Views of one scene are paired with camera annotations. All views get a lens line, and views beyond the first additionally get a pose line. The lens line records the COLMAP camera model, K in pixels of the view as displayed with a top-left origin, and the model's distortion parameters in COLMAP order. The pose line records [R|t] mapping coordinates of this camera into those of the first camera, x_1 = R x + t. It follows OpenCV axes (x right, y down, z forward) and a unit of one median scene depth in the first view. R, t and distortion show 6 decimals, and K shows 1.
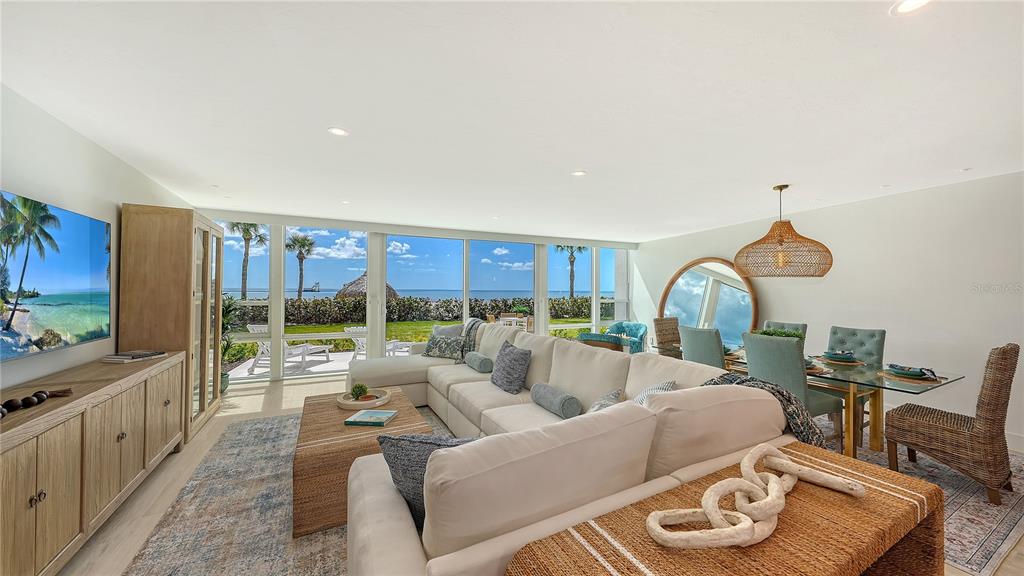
lens RADIAL K [[357.4, 0, 542.6], [0, 357.4, 295.0], [0, 0, 1]] dist [-0.009319, -0.002039]
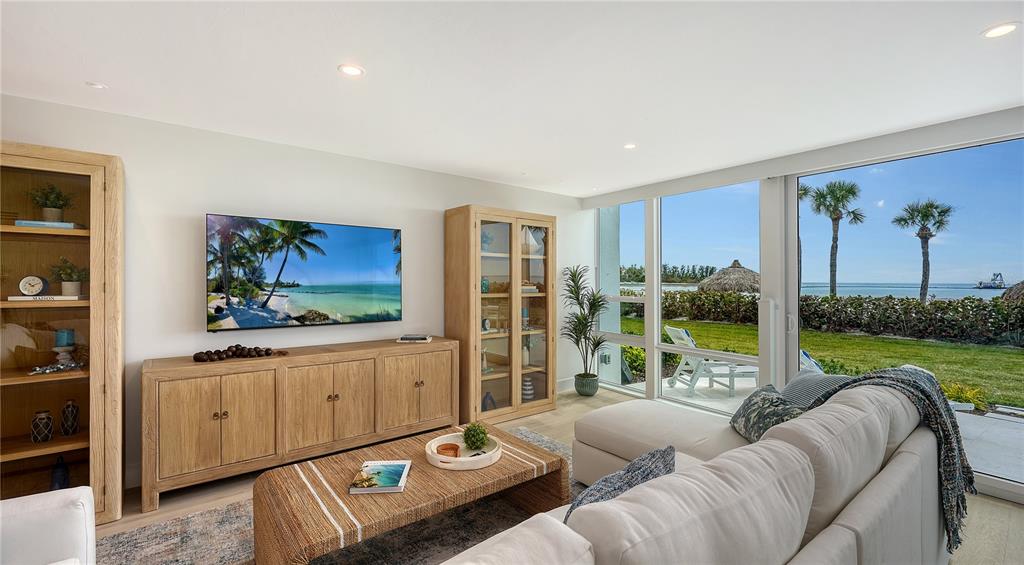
lens RADIAL K [[452.9, 0, 515.2], [0, 452.9, 281.1], [0, 0, 1]] dist [0.022822, 0.000165]
pose [[0.140326, -0.004457, -0.990095, 0.374358], [-0.018868, 0.999796, -0.007175, -0.014528], [0.989926, 0.019688, 0.140214, 1.073275]]
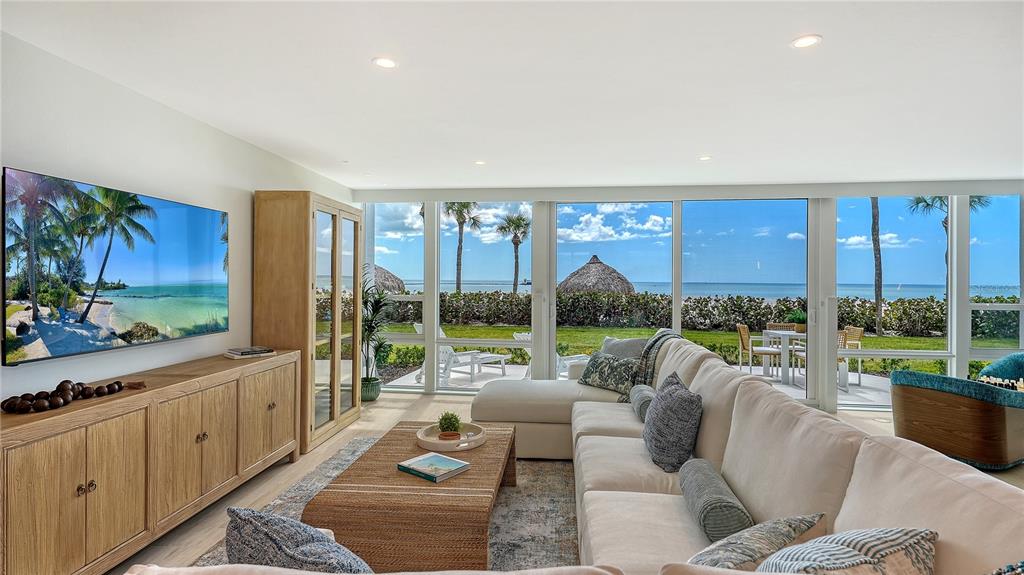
lens RADIAL K [[526.2, 0, 545.0], [0, 526.2, 286.6], [0, 0, 1]] dist [0.053785, 0.004118]
pose [[0.834117, 0.006205, -0.551553, 0.255907], [-0.010217, 0.999939, -0.004202, -0.004136], [0.551493, 0.009141, 0.834129, 0.243812]]
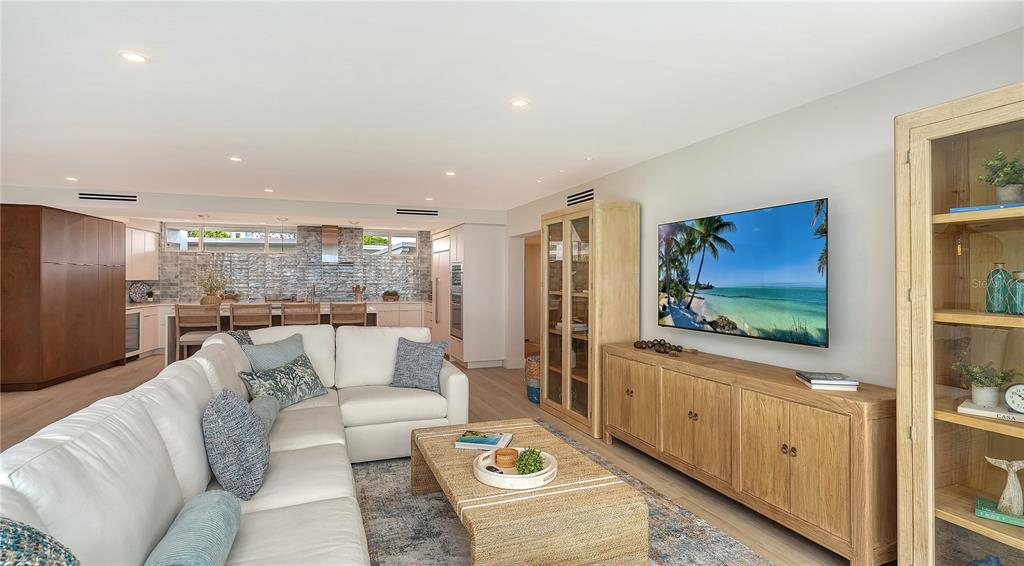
lens RADIAL K [[511.4, 0, 521.8], [0, 511.4, 284.2], [0, 0, 1]] dist [-0.003103, -0.000638]
pose [[-0.984079, -0.020039, 0.176597, -0.712470], [-0.017128, 0.999691, 0.017990, -0.022712], [-0.176903, 0.014679, -0.984119, 2.000590]]
